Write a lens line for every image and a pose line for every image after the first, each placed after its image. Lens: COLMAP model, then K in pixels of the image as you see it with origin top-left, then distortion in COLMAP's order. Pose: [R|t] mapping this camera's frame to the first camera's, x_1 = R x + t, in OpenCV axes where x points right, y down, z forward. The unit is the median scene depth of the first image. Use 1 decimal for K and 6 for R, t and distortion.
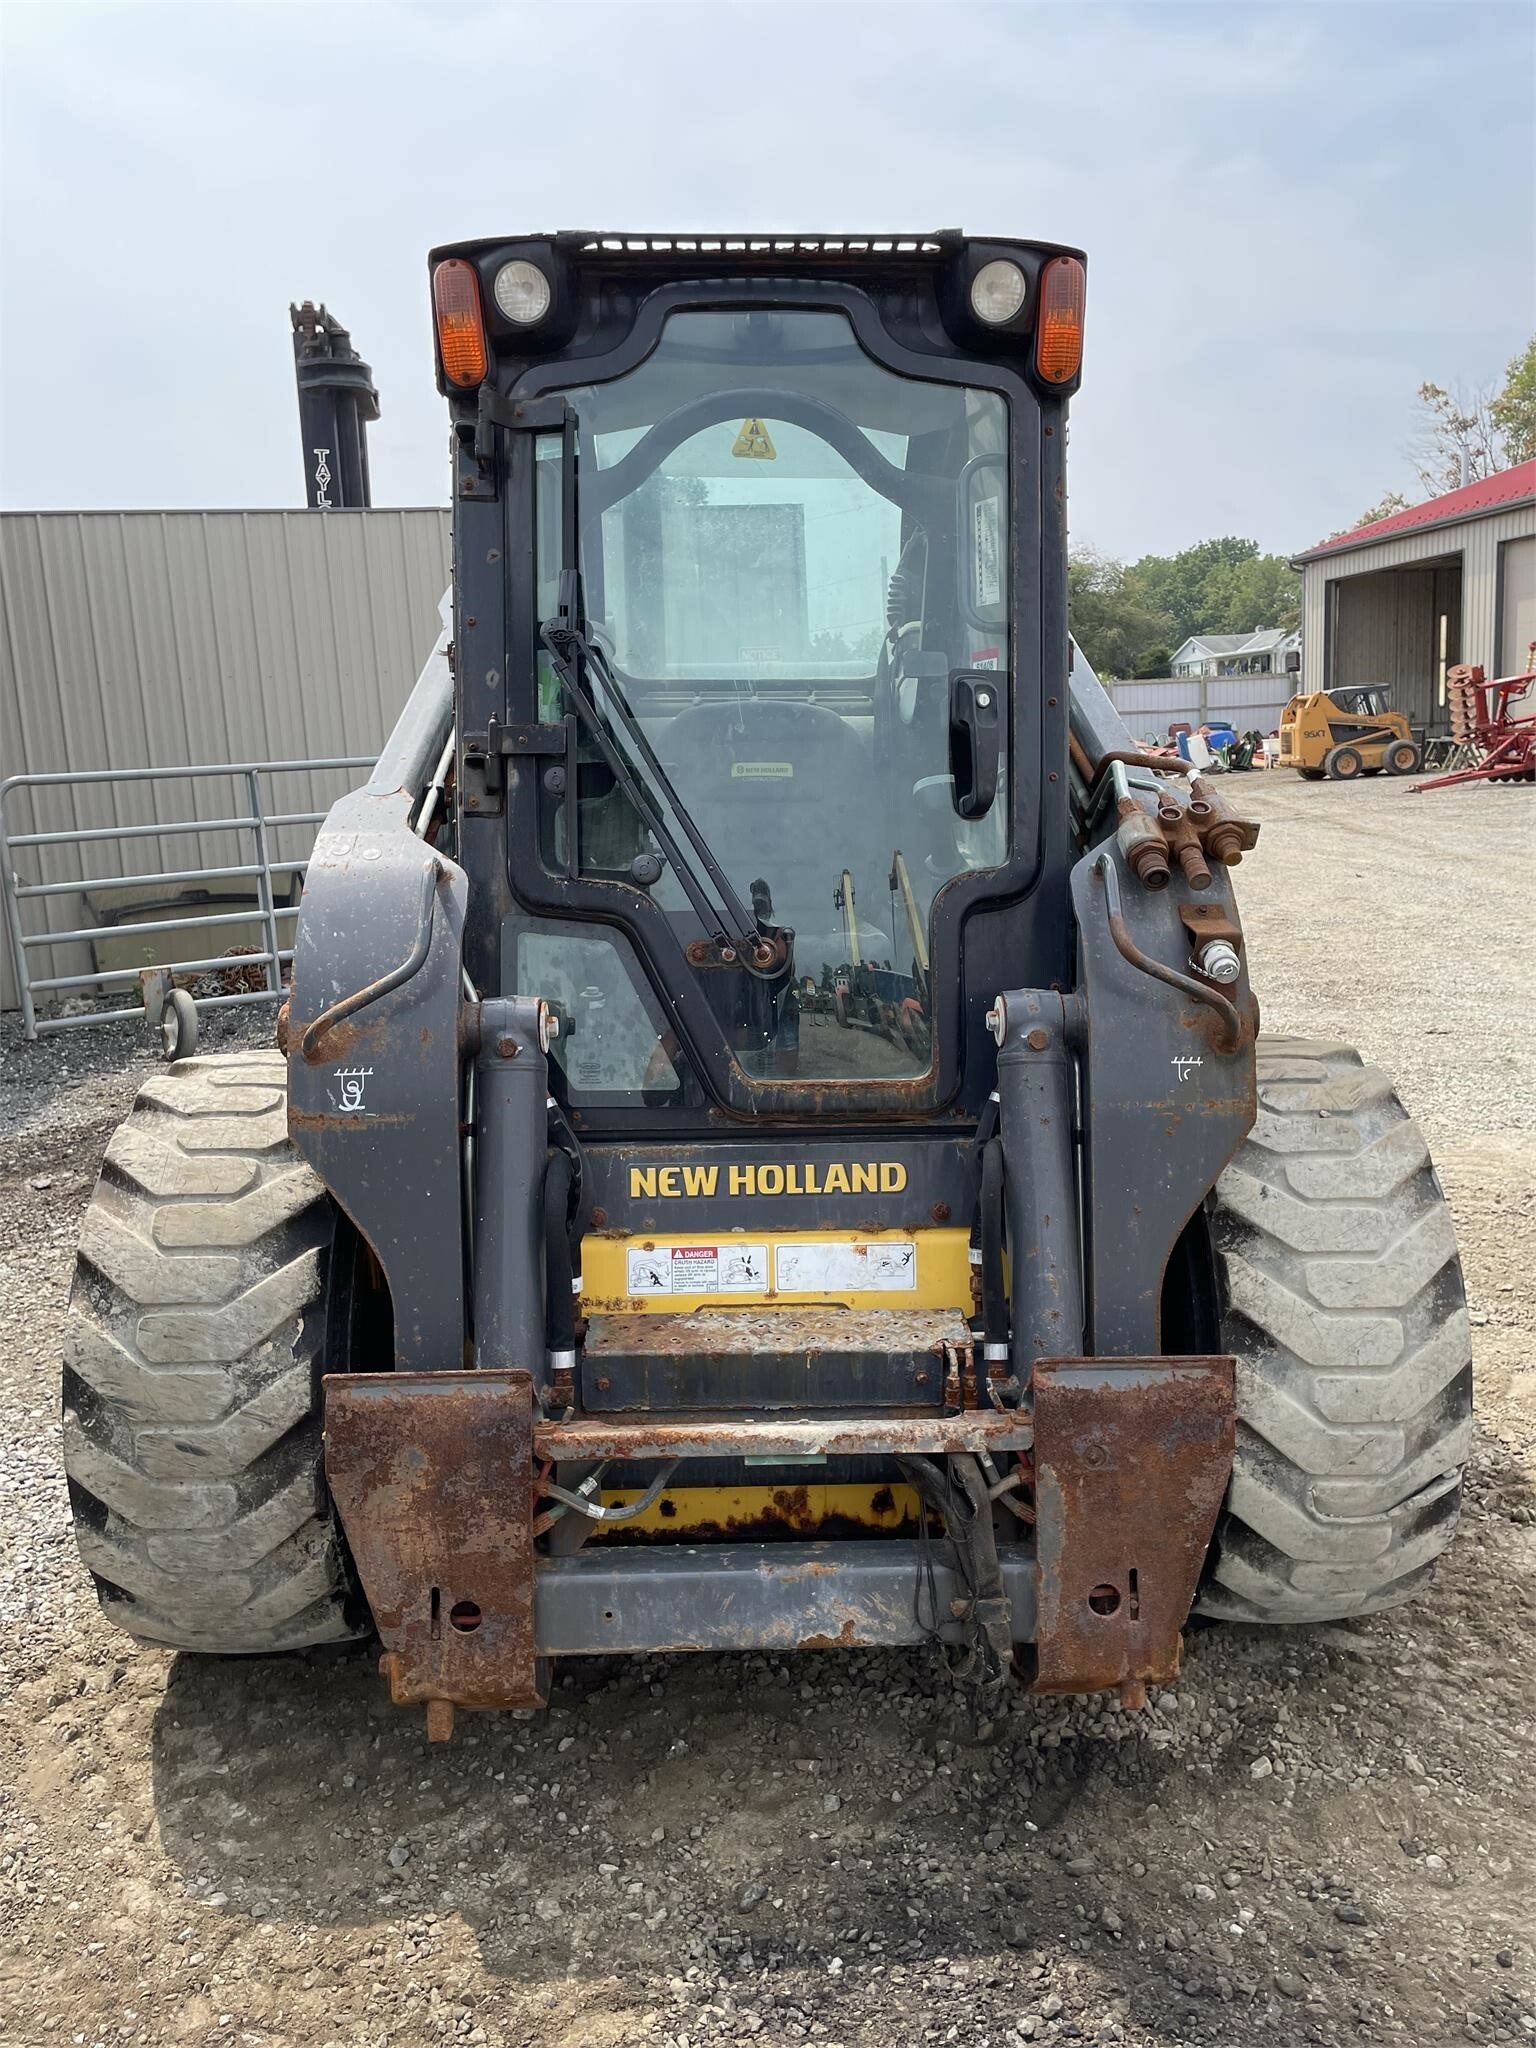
lens RADIAL K [[1550.0, 0, 785.2], [0, 1550.0, 995.6], [0, 0, 1]] dist [0.083455, -0.110218]
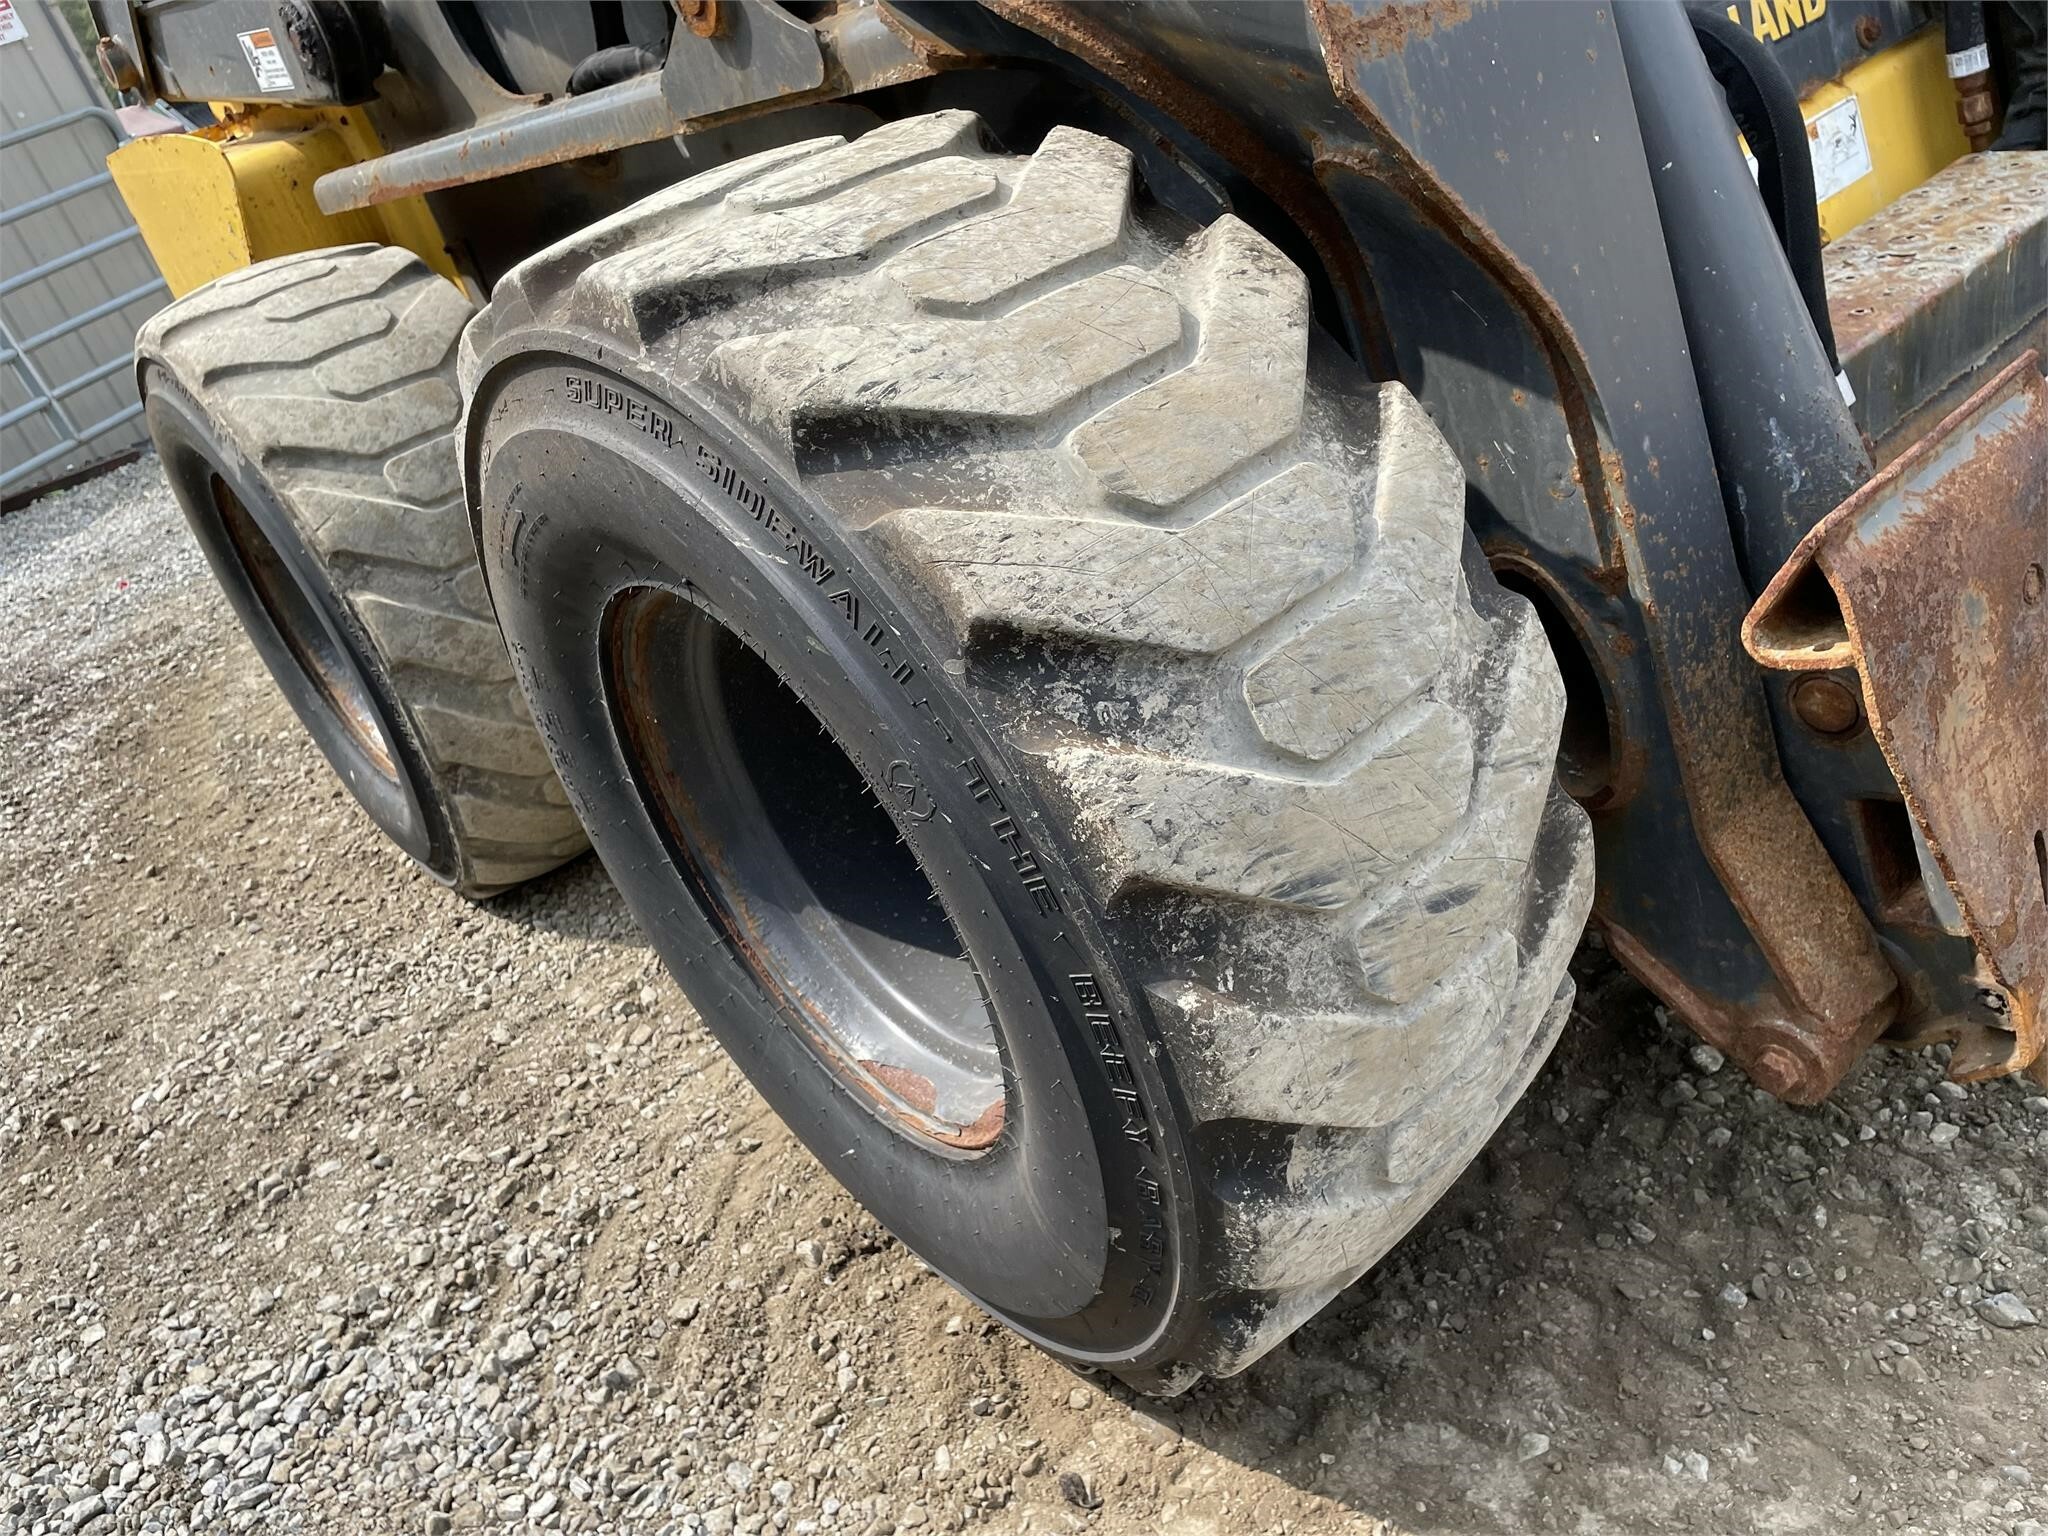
lens RADIAL K [[1550.0, 0, 1024.2], [0, 1550.0, 767.3], [0, 0, 1]] dist [0.083455, -0.110218]
pose [[0.764264, -0.473837, 0.437469, -0.625339], [0.357657, 0.875892, 0.323875, 0.082929], [-0.536639, -0.091062, 0.838884, 0.711009]]
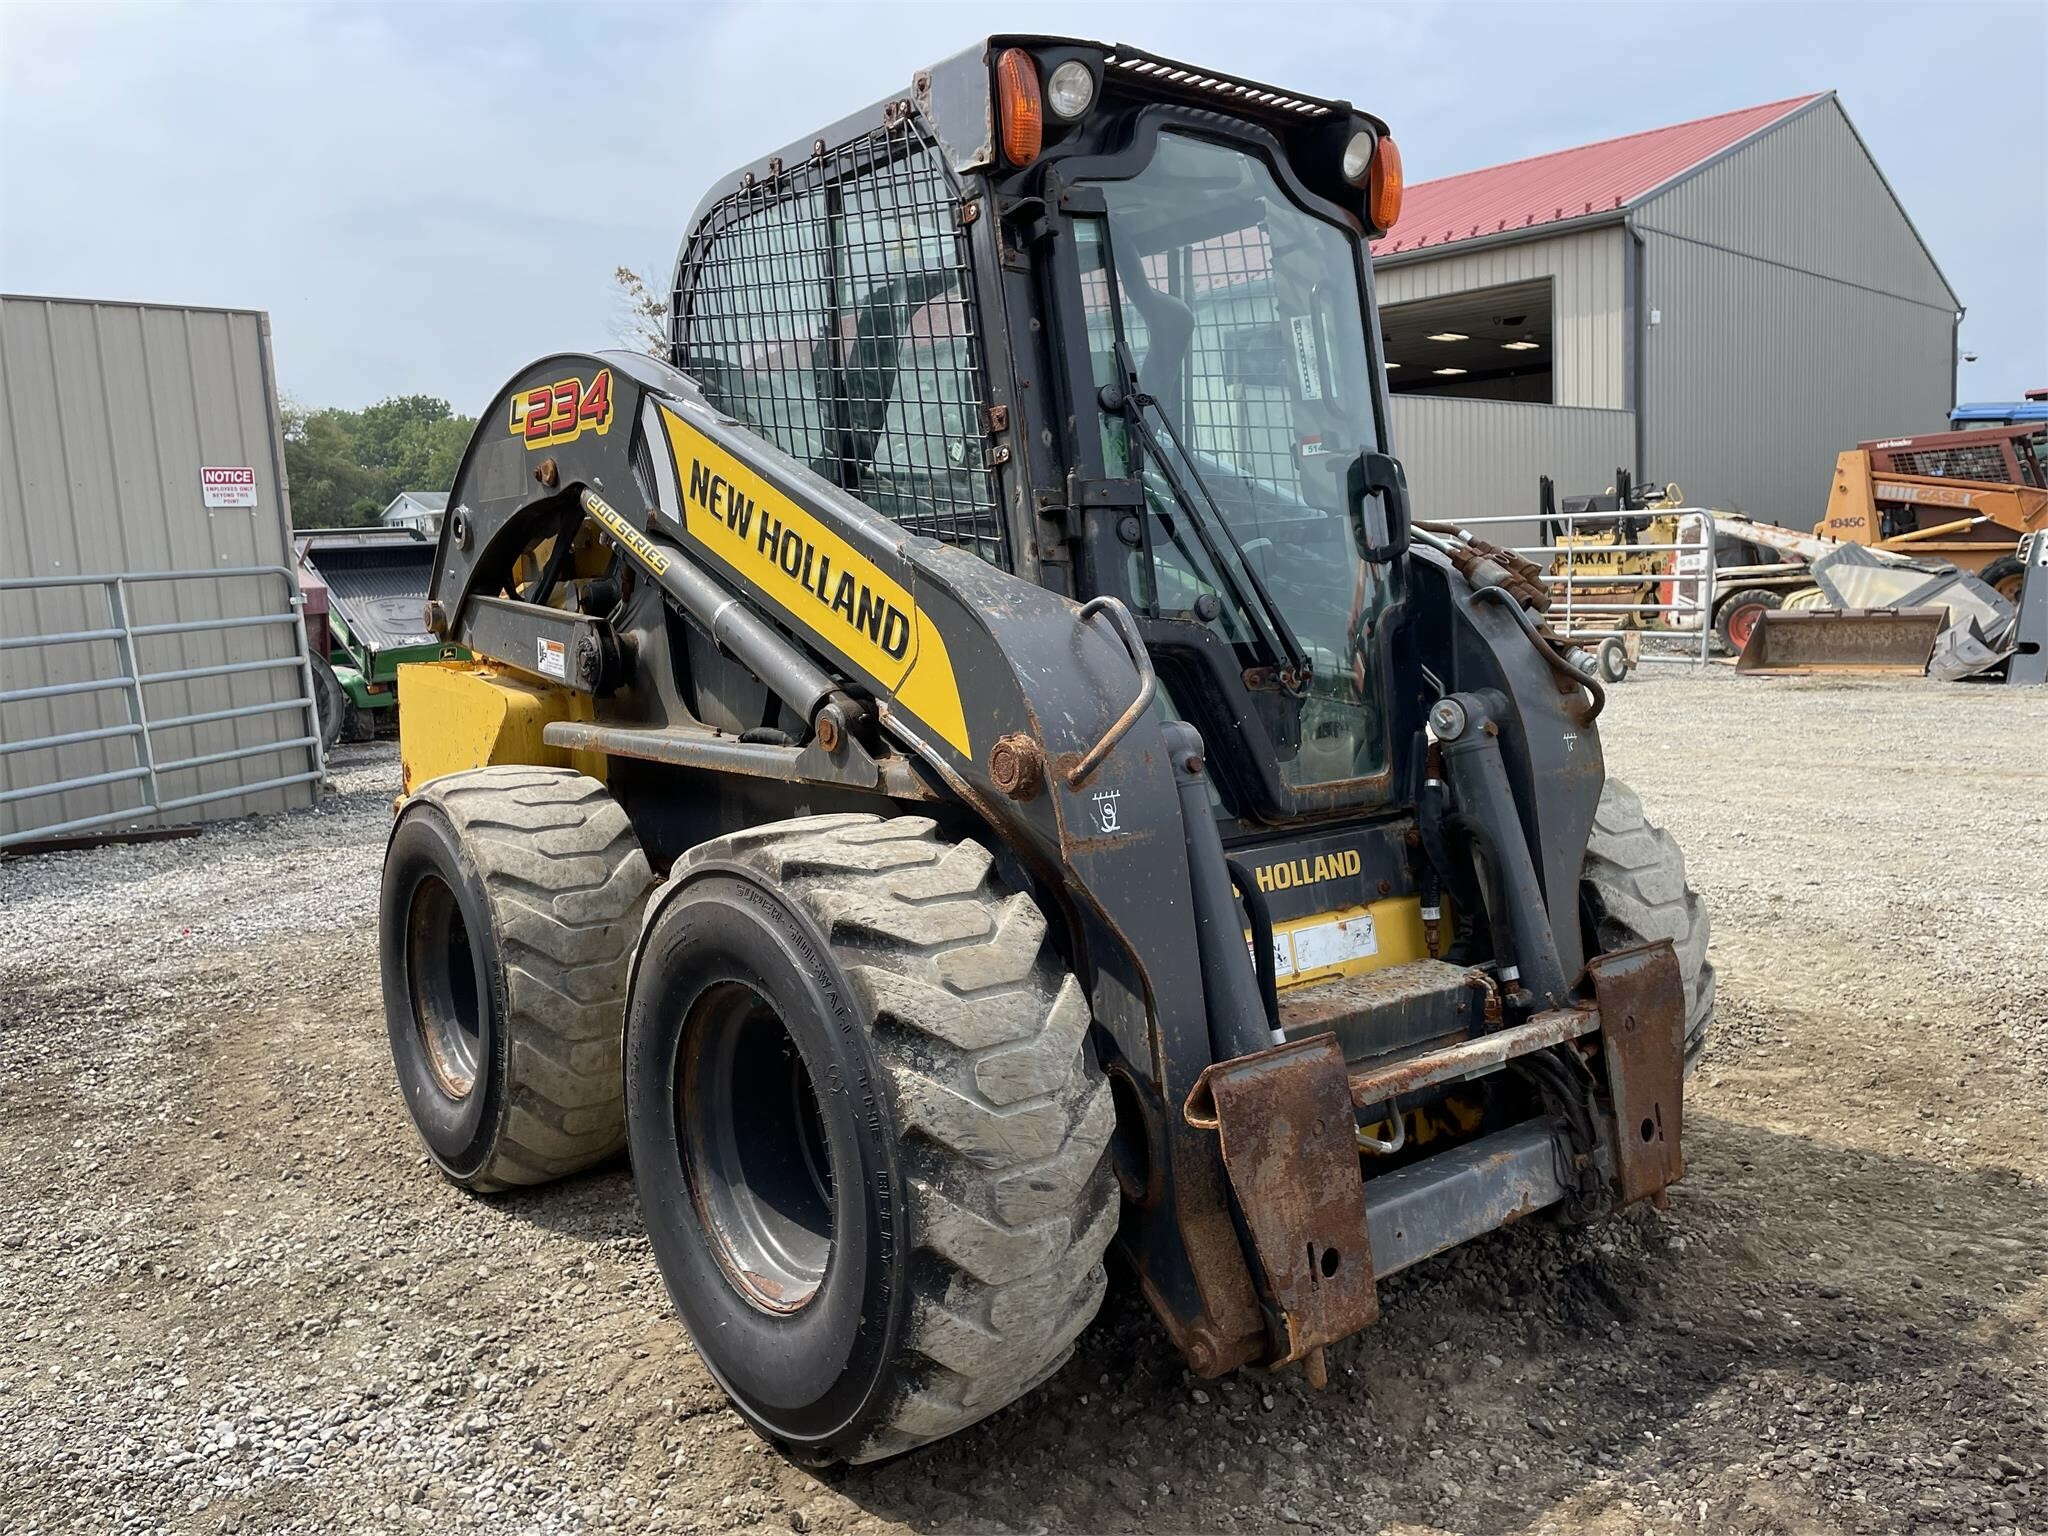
lens RADIAL K [[1550.0, 0, 1020.8], [0, 1550.0, 740.0], [0, 0, 1]] dist [0.083455, -0.110218]
pose [[0.806142, -0.064628, 0.588183, -0.939745], [0.106772, 0.993589, -0.037165, 0.045131], [-0.582010, 0.092762, 0.807874, 0.189822]]
